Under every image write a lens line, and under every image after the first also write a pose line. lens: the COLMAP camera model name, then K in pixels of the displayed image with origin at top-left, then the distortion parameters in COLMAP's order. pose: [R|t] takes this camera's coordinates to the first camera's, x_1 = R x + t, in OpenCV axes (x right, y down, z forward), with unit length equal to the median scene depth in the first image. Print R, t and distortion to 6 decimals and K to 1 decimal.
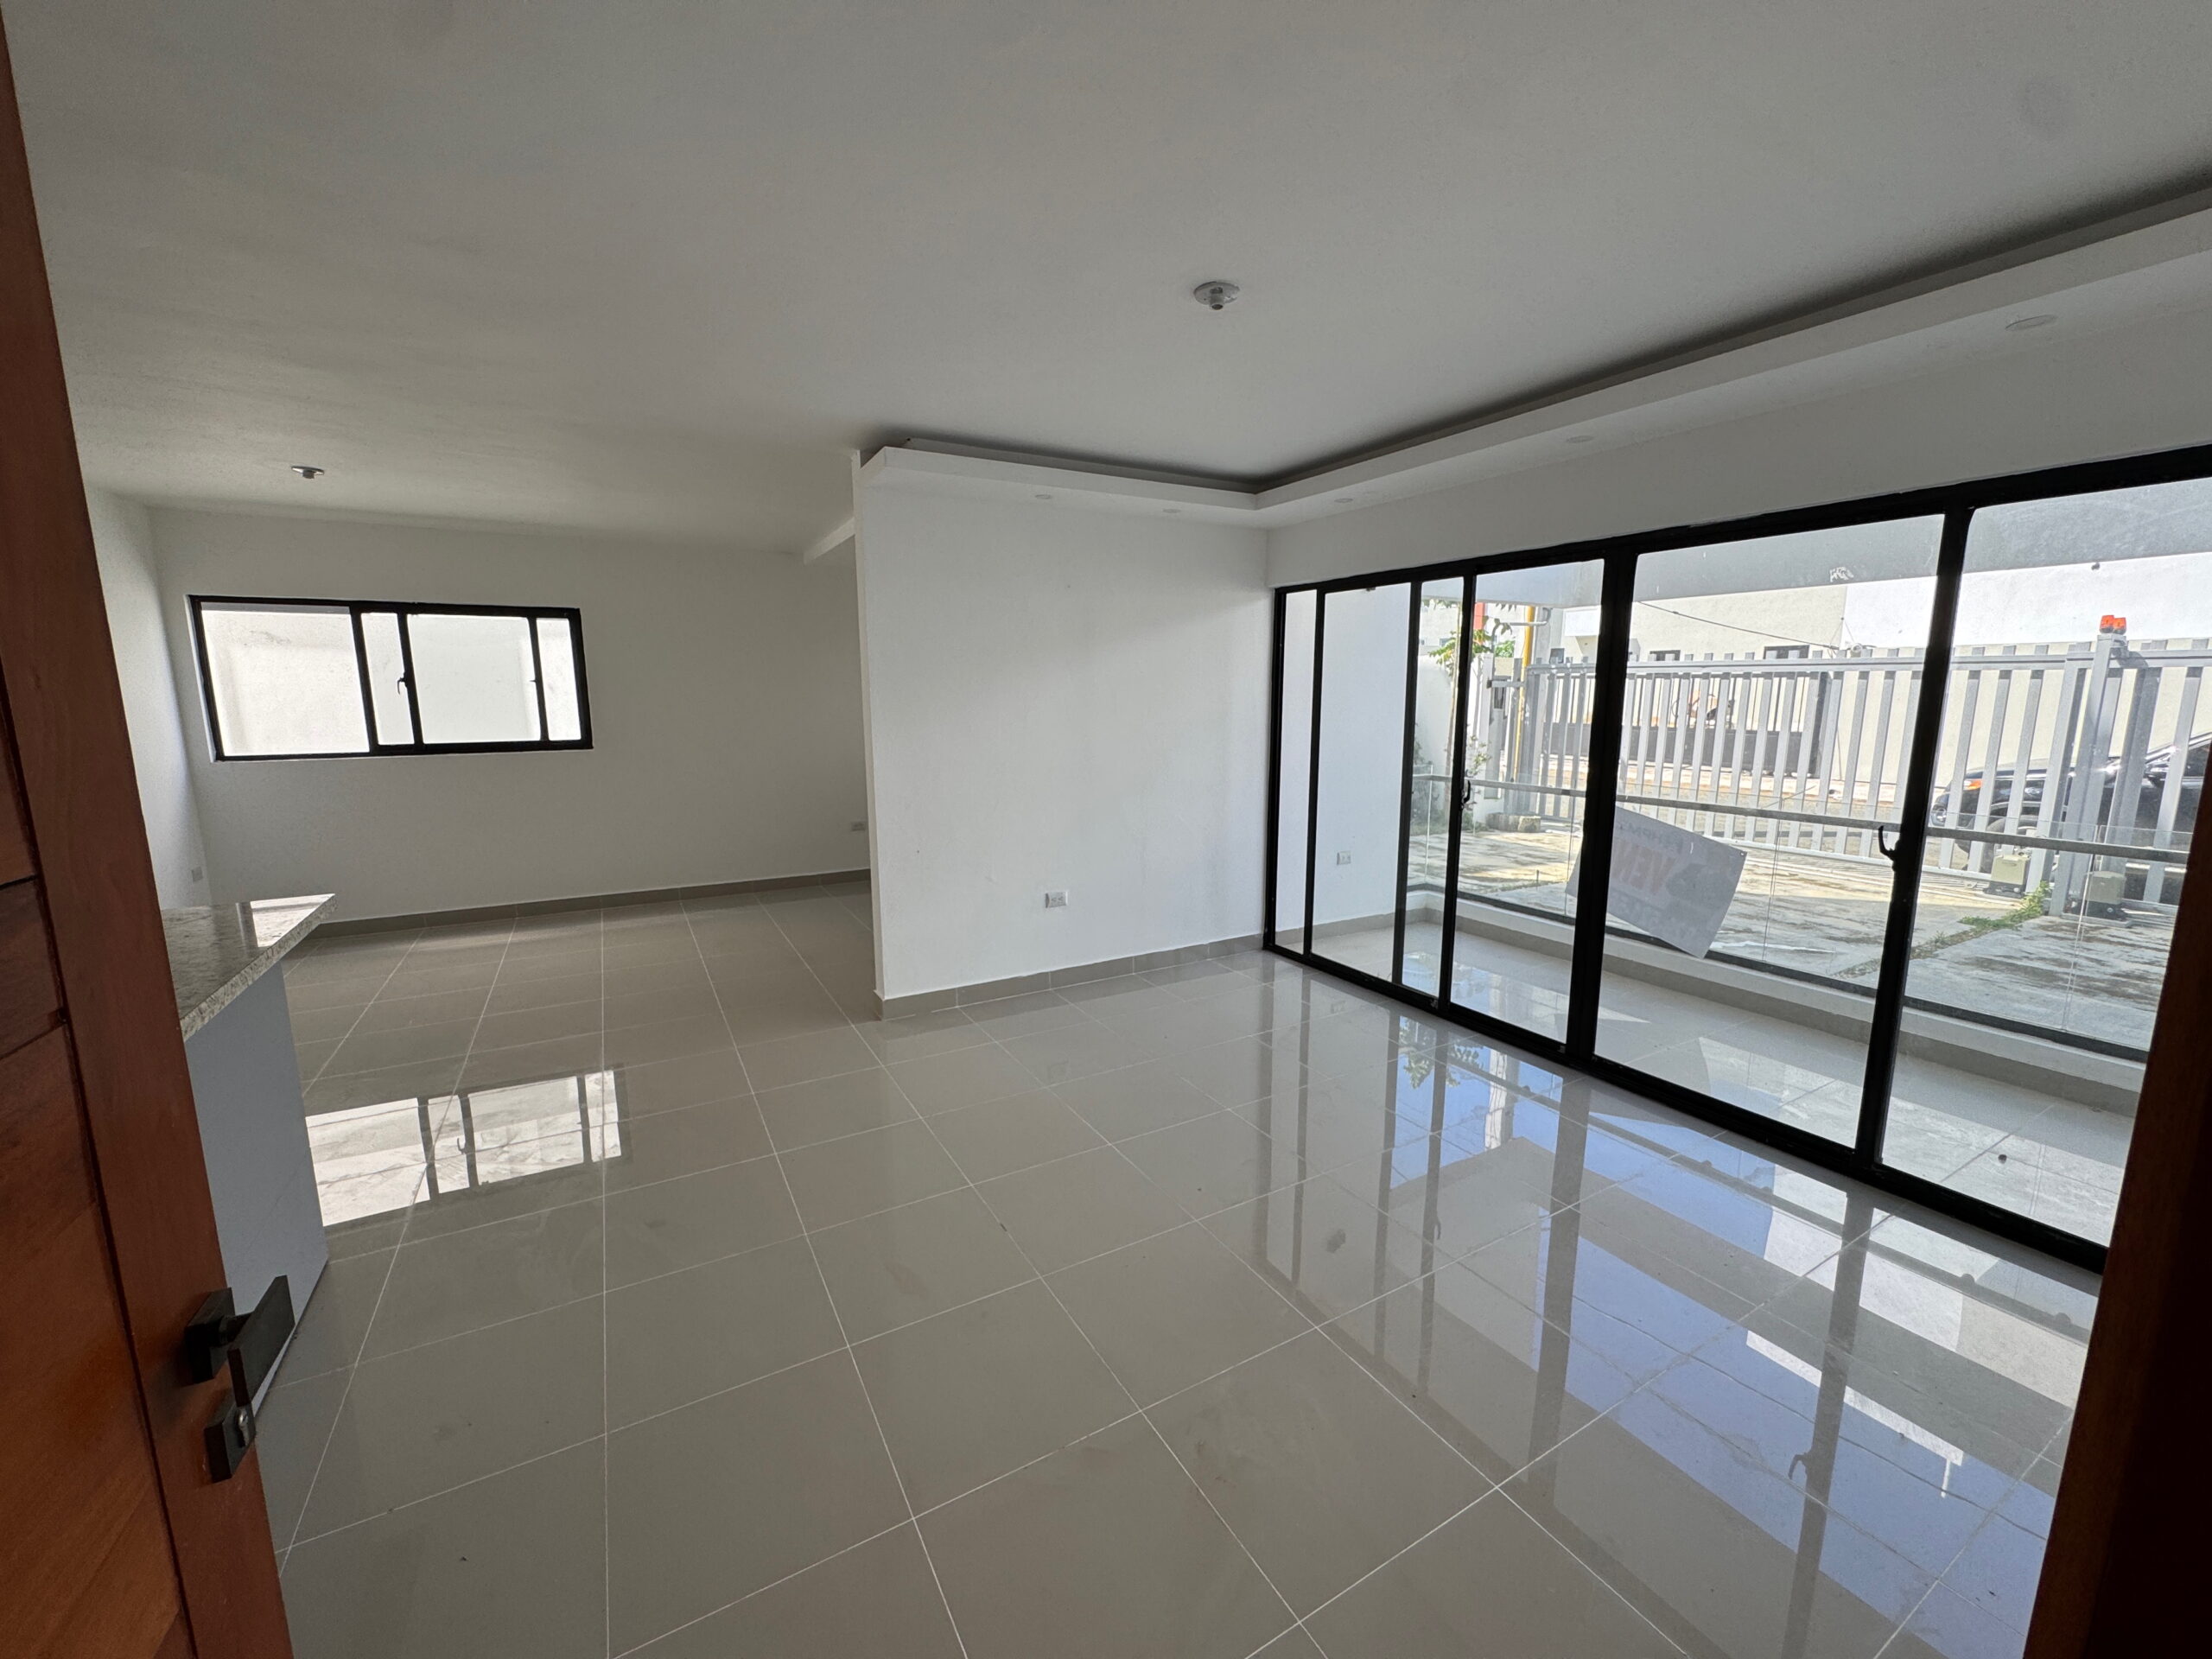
lens RADIAL K [[881.7, 0, 1101.7], [0, 881.7, 837.3], [0, 0, 1]] dist [-0.009057, 0.000839]
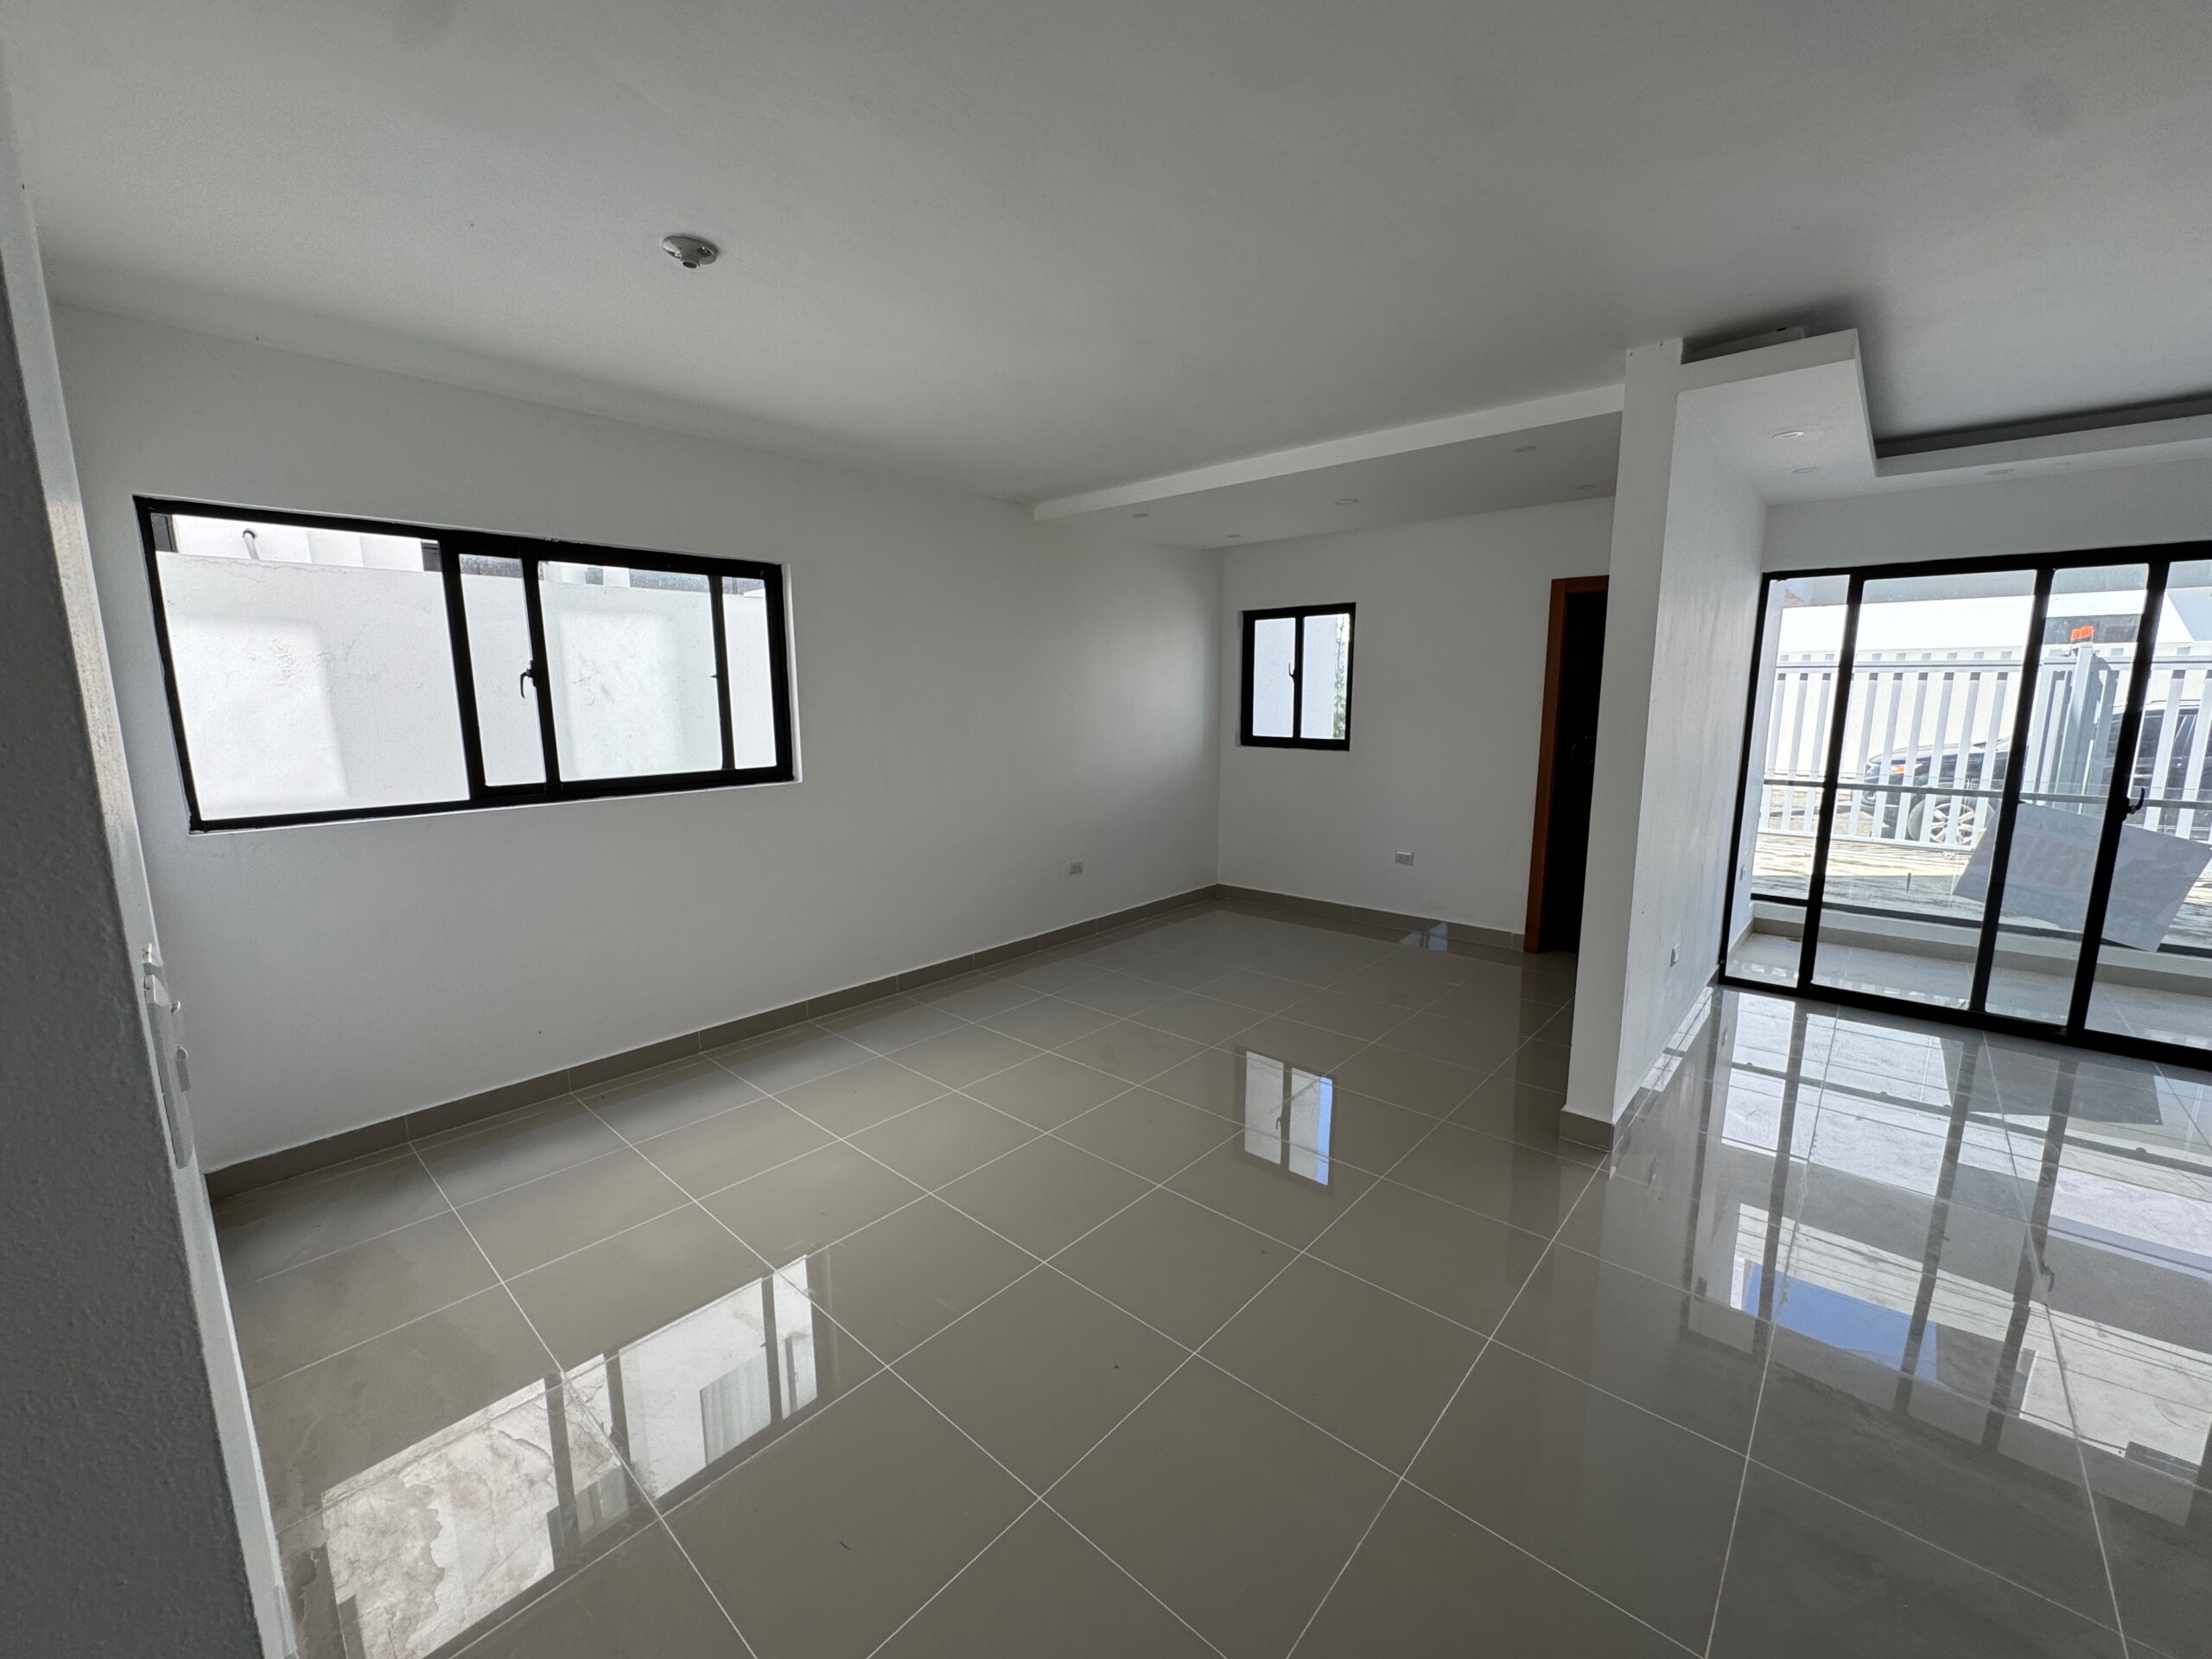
lens RADIAL K [[881.7, 0, 1086.5], [0, 881.7, 829.9], [0, 0, 1]] dist [-0.009057, 0.000839]
pose [[0.949956, -0.051210, 0.308157, -0.541060], [0.055074, 0.998475, -0.003850, -0.045972], [-0.307490, 0.020629, 0.951328, 0.287518]]
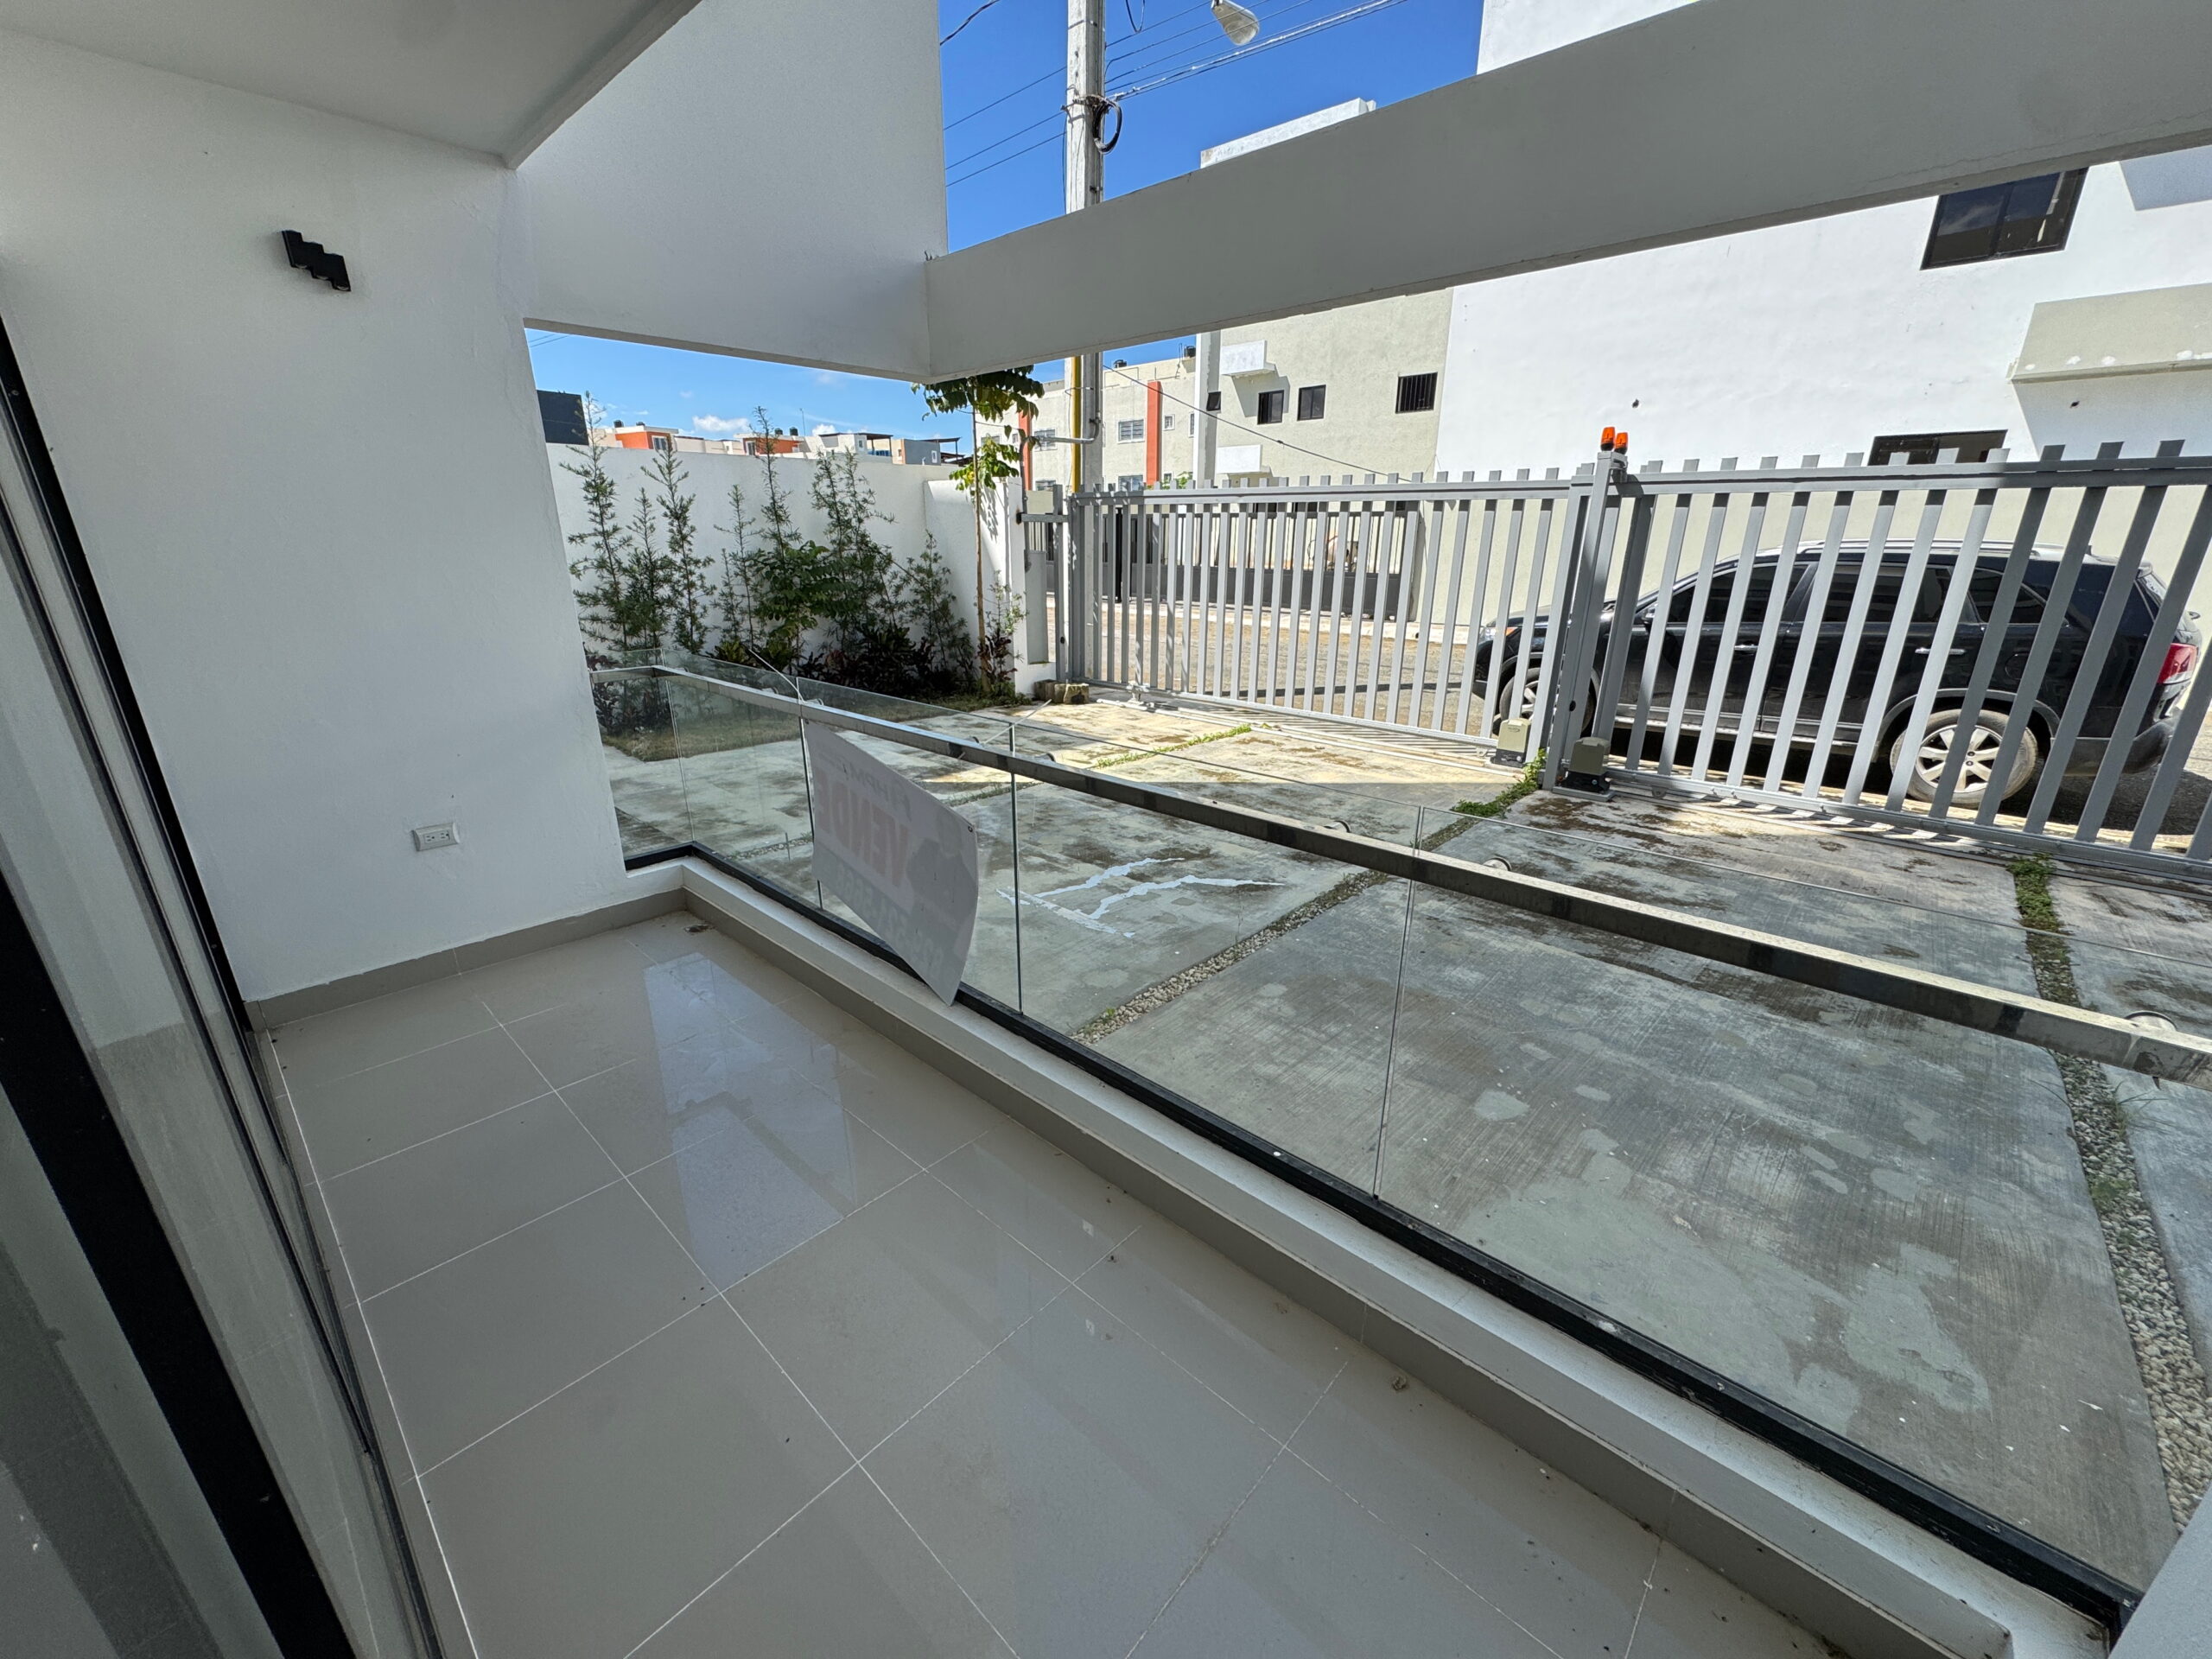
lens RADIAL K [[881.7, 0, 1105.1], [0, 881.7, 829.3], [0, 0, 1]] dist [-0.009057, 0.000839]
pose [[0.950701, -0.097454, 0.294397, 0.426130], [0.049834, 0.985011, 0.165138, -0.041143], [-0.306078, -0.142326, 0.941307, 0.313782]]
